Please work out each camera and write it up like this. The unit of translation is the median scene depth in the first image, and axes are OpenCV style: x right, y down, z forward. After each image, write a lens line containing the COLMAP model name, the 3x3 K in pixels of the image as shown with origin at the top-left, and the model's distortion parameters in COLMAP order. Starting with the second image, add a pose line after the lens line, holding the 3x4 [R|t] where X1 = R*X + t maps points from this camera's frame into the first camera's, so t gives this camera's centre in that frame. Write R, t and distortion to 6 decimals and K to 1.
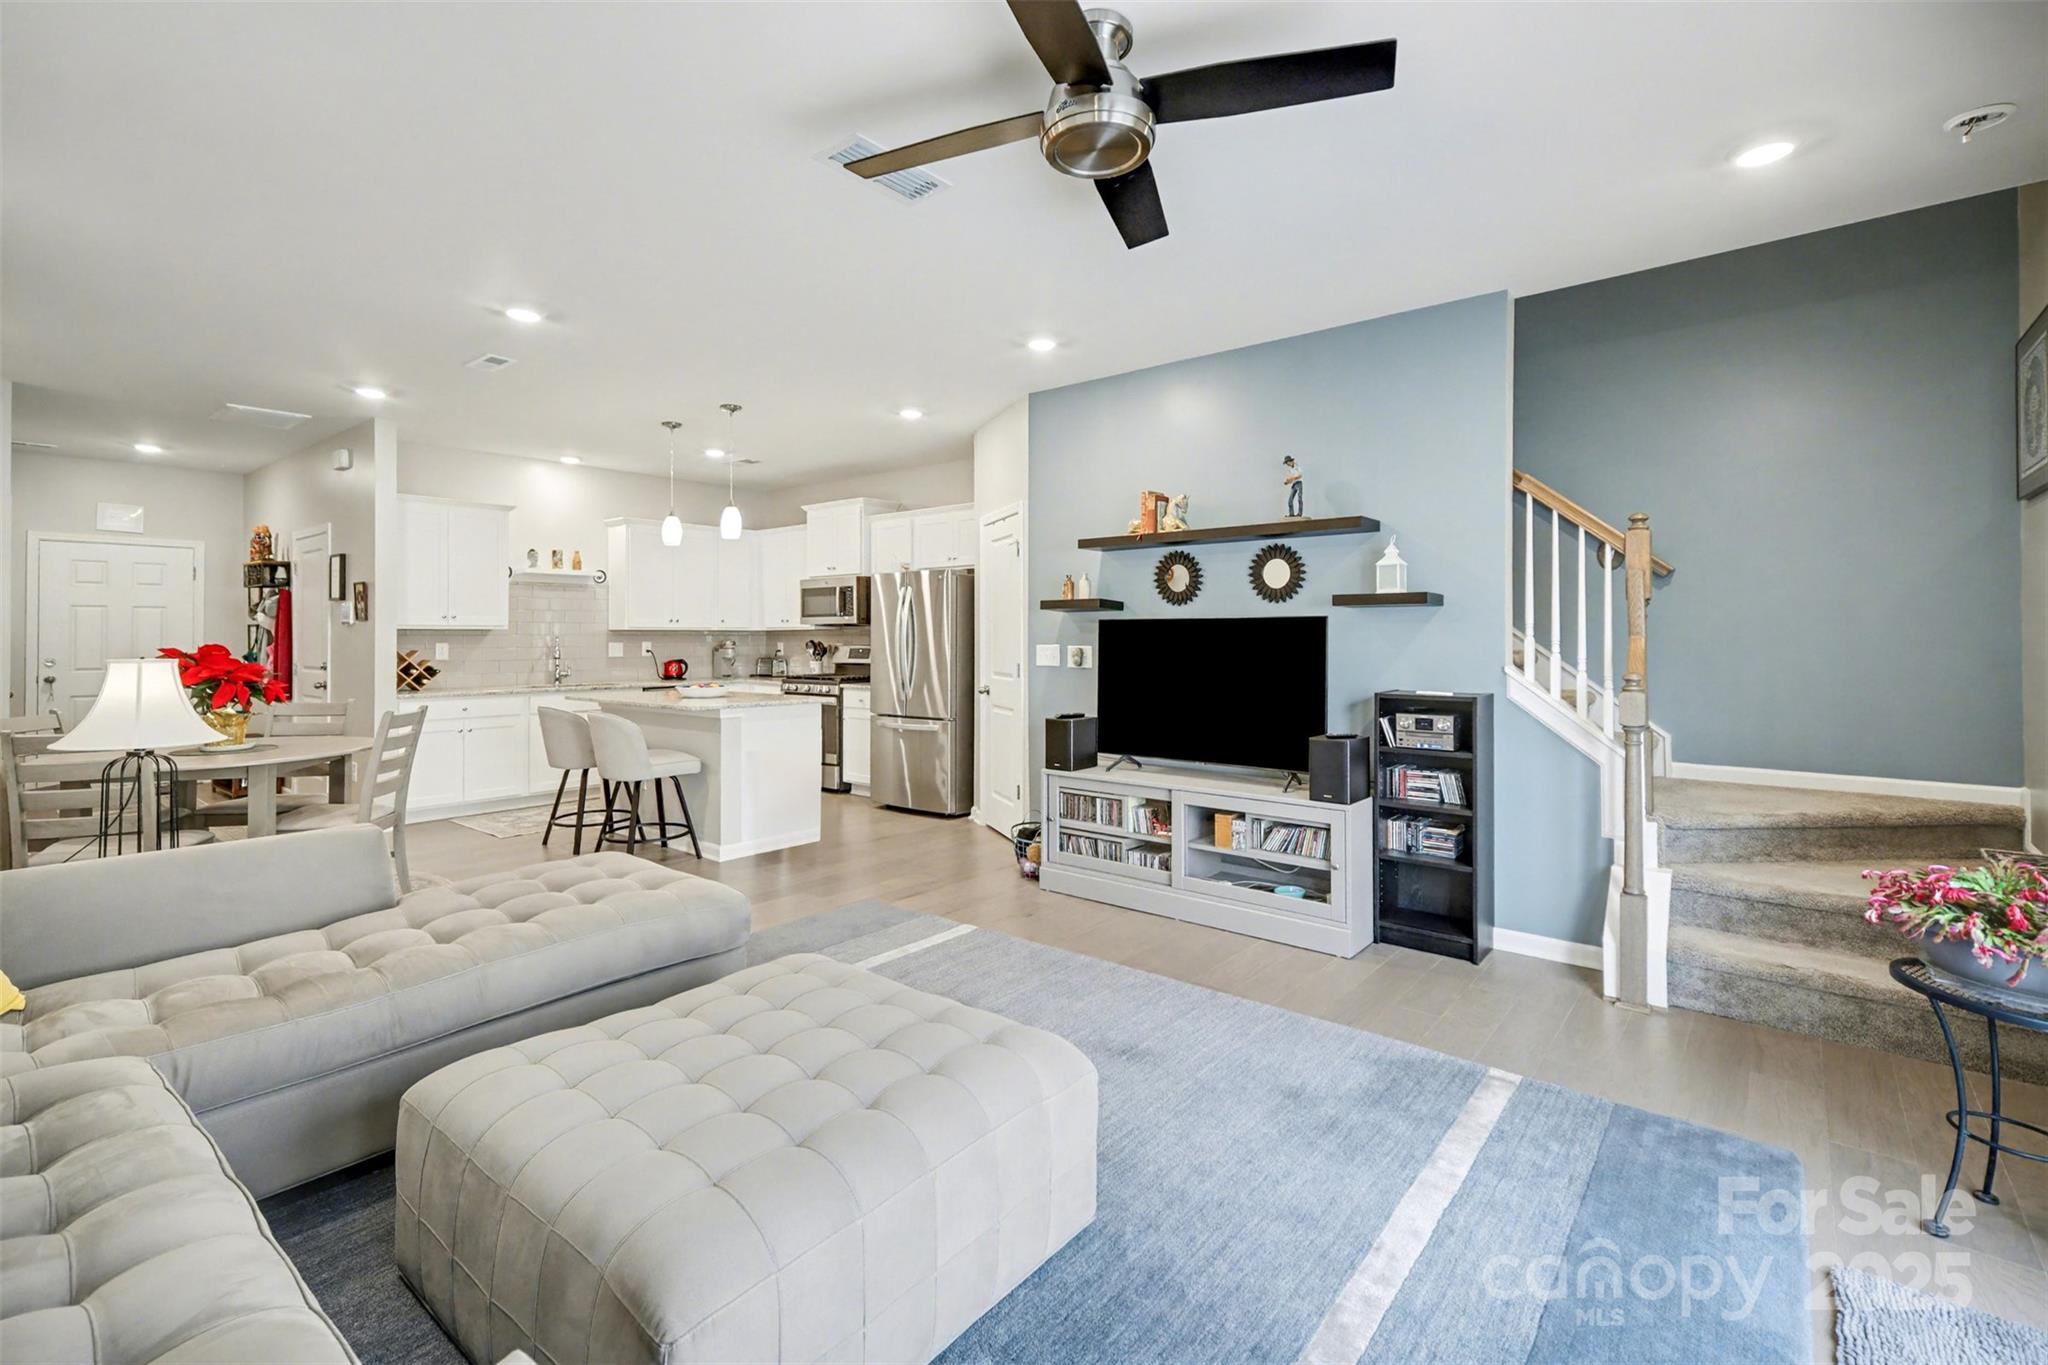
lens RADIAL K [[919.6, 0, 1026.4], [0, 919.6, 634.5], [0, 0, 1]] dist [0.022563, 0.000053]
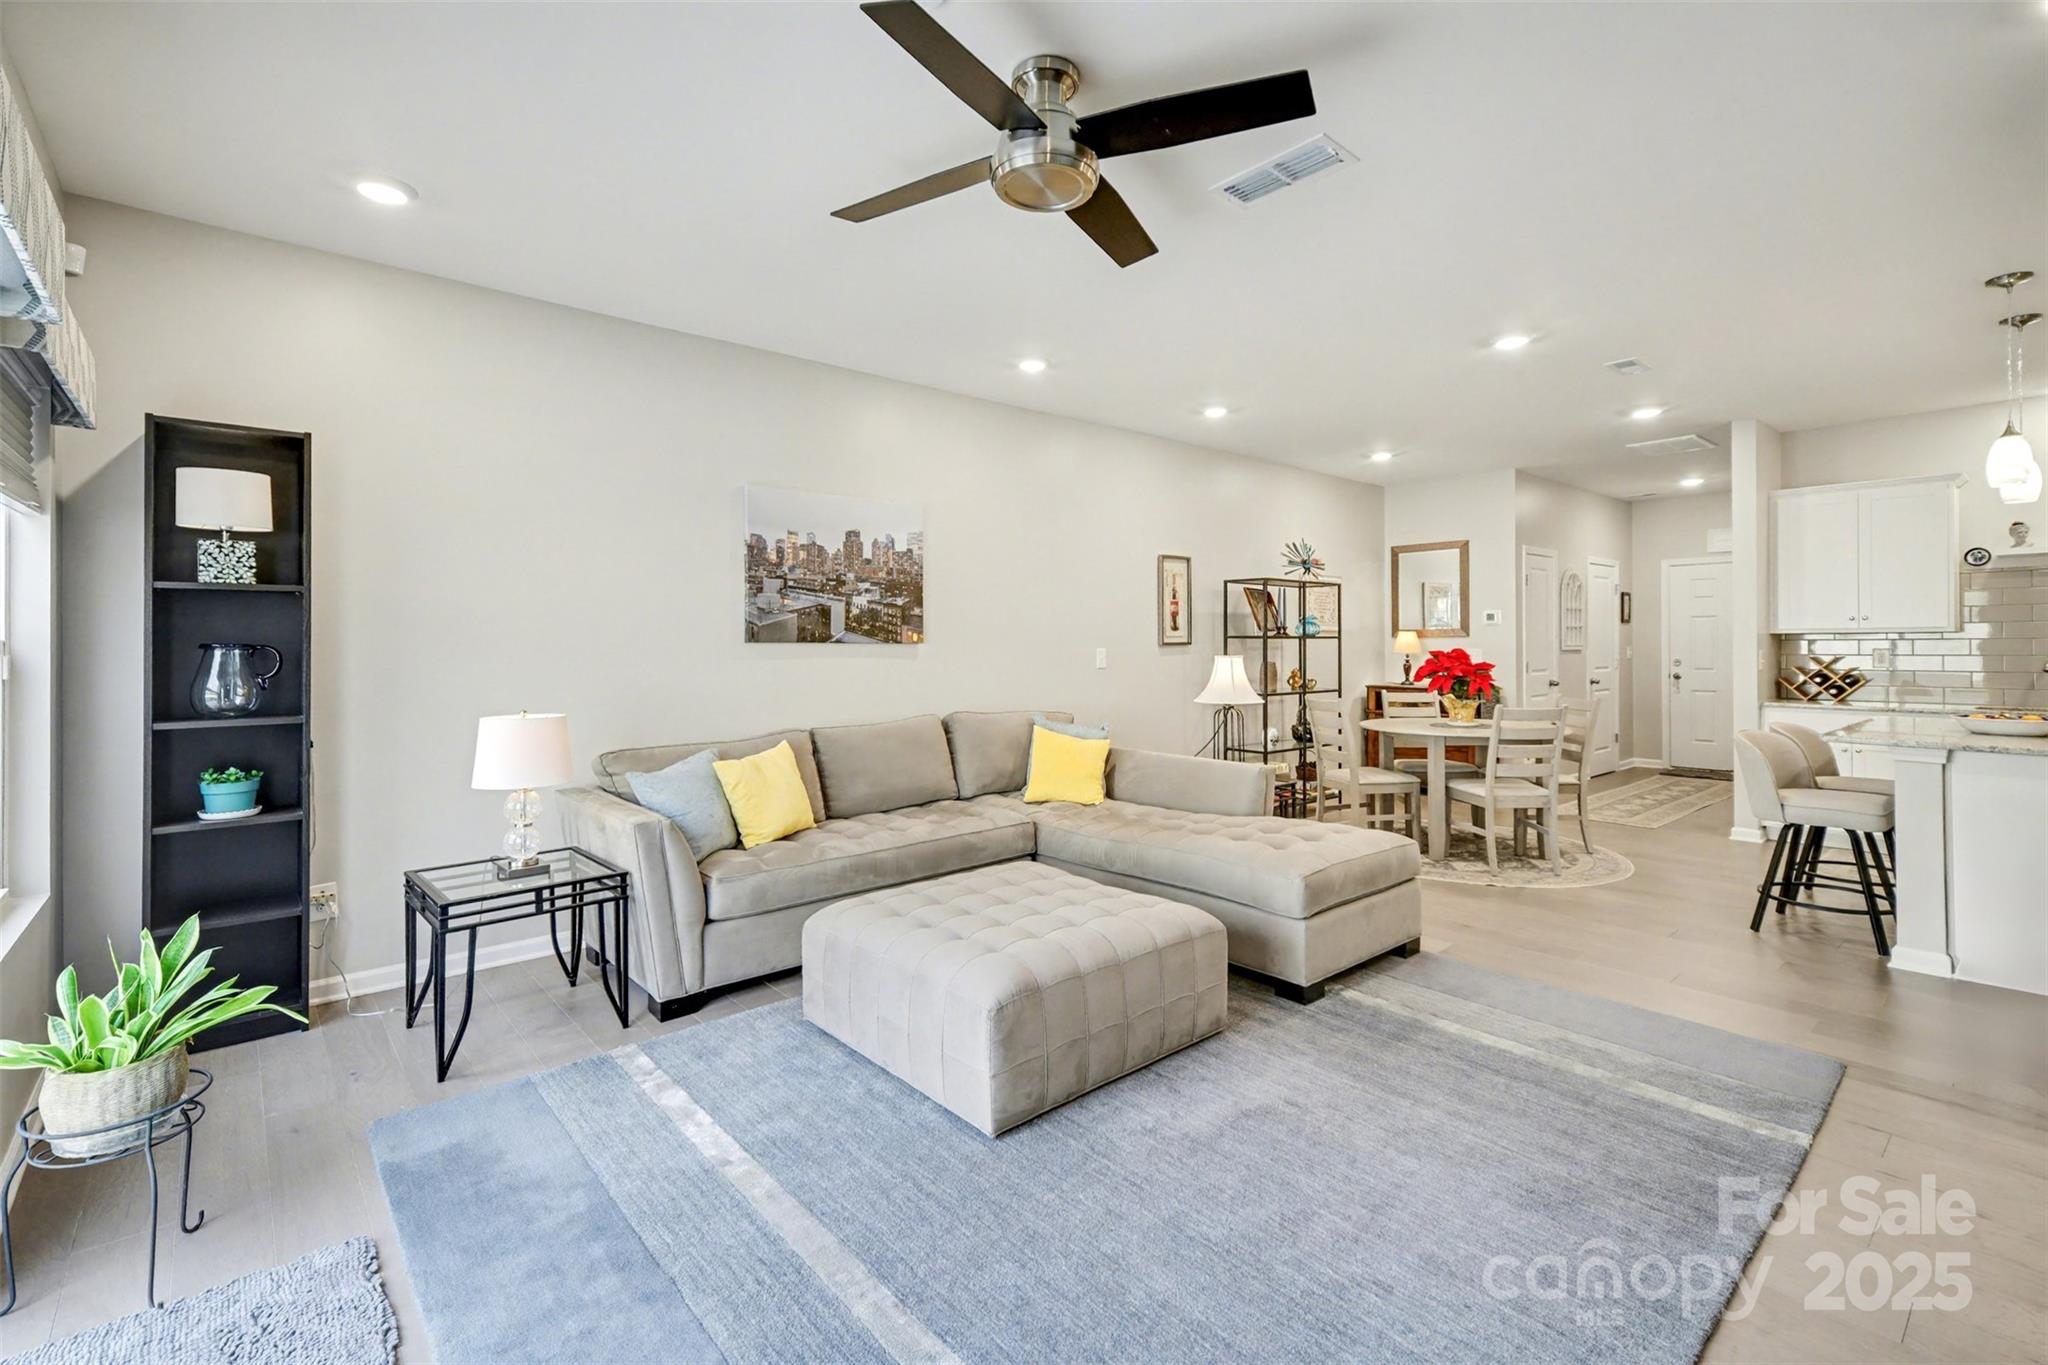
lens RADIAL K [[911.0, 0, 1023.2], [0, 911.0, 648.4], [0, 0, 1]] dist [0.022185, 0.000109]
pose [[-0.149103, 0.008838, -0.988782, 0.433215], [0.002503, 0.999960, 0.008560, -0.001889], [0.988818, -0.001199, -0.149119, 0.450914]]
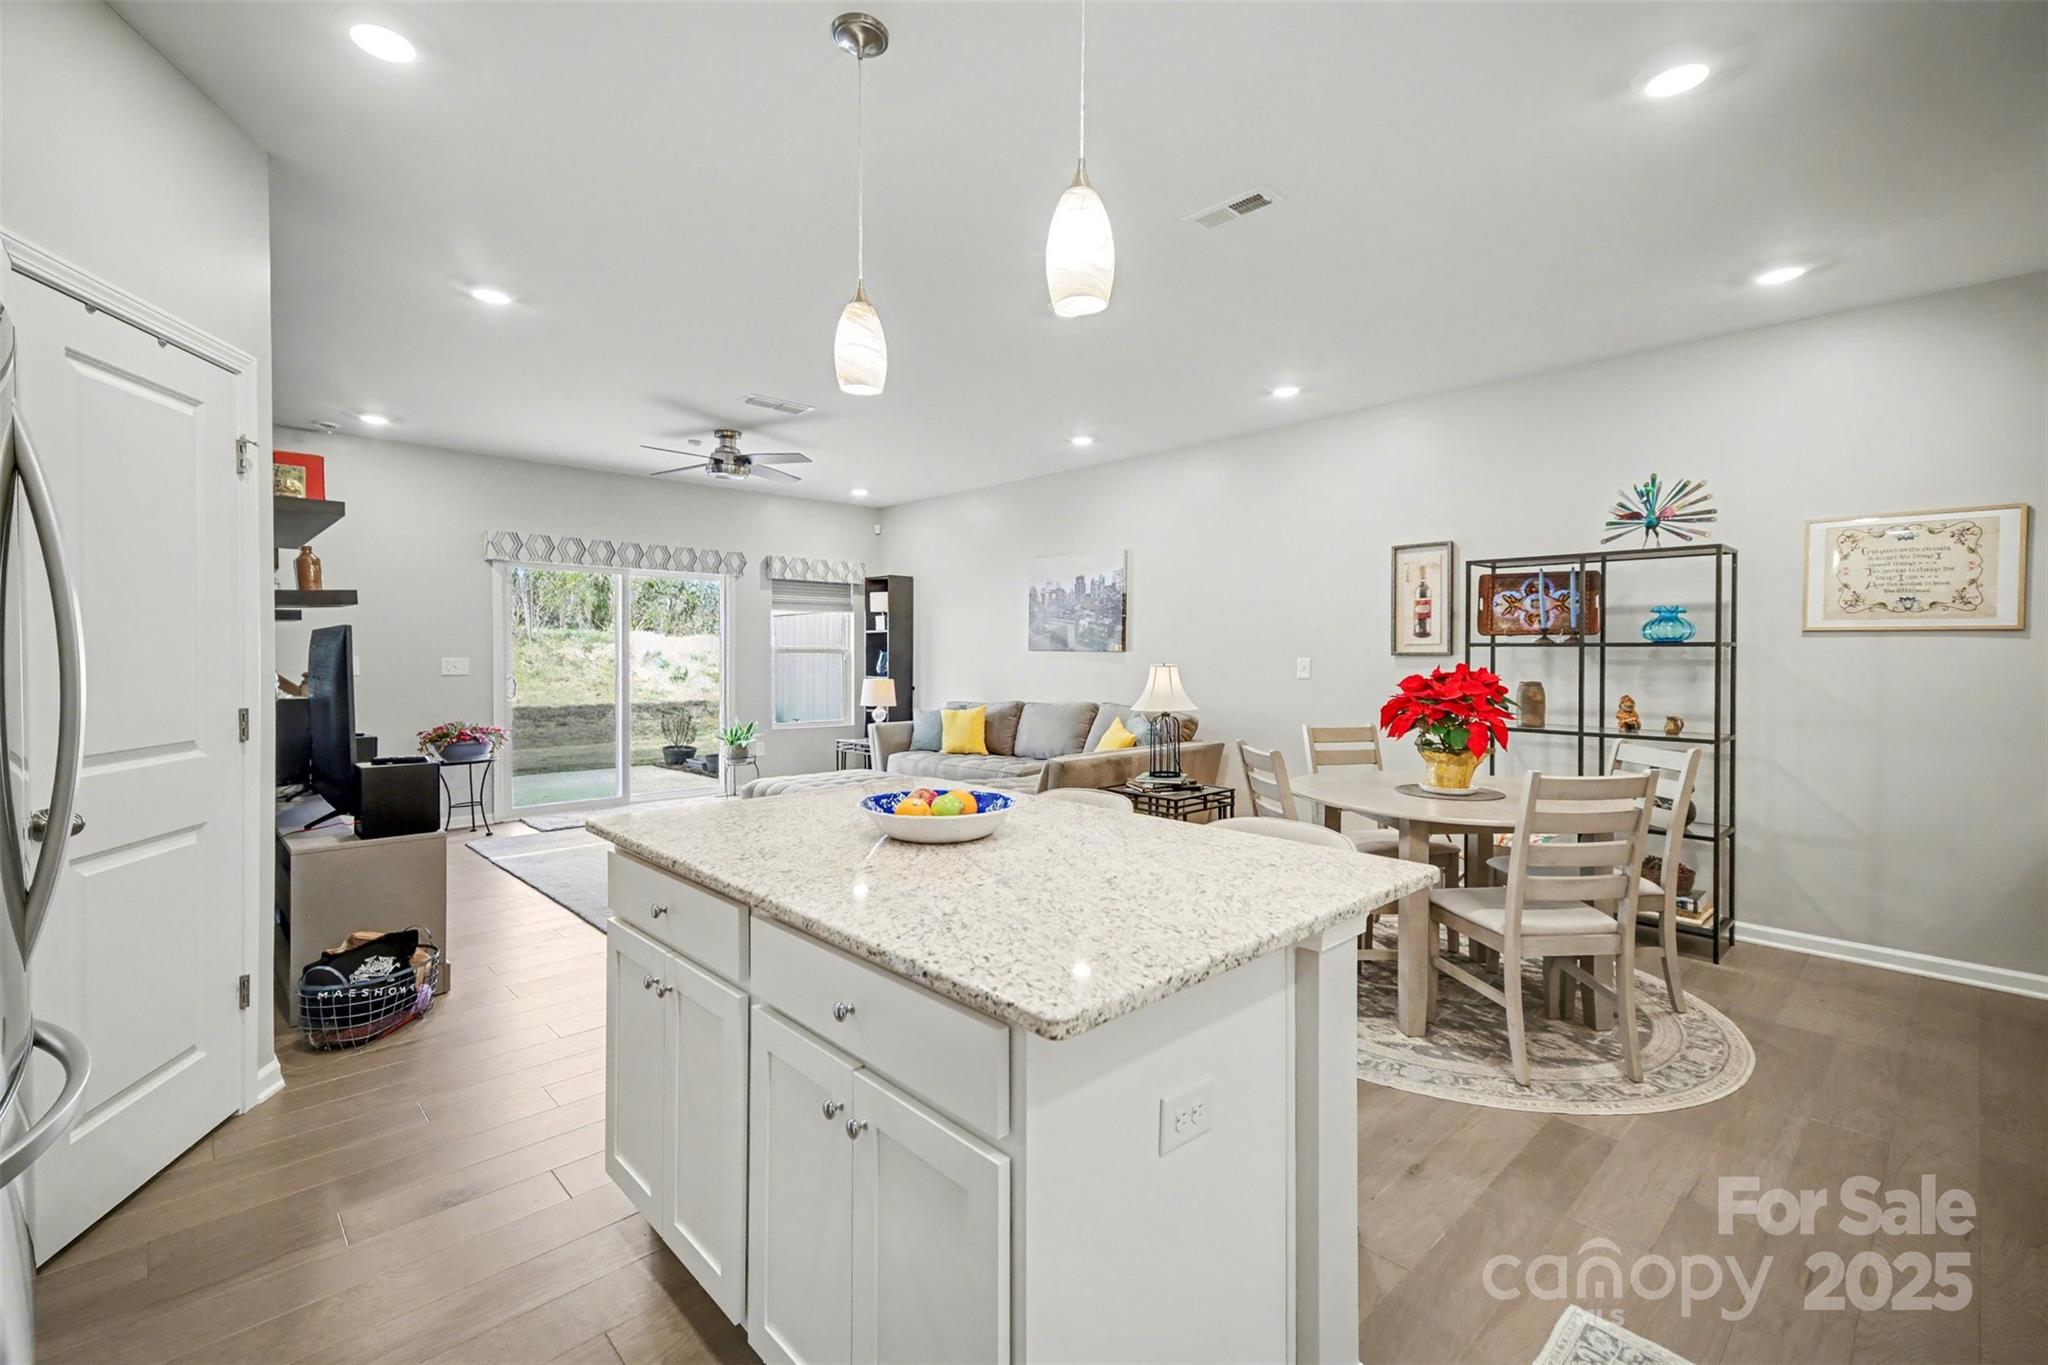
lens RADIAL K [[898.2, 0, 1027.5], [0, 898.2, 658.9], [0, 0, 1]] dist [0.011294, -0.000014]
pose [[-0.993996, -0.003405, 0.109361, -0.453814], [-0.002738, 0.999977, 0.006252, 0.003363], [-0.109380, 0.005915, -0.993982, 1.428503]]
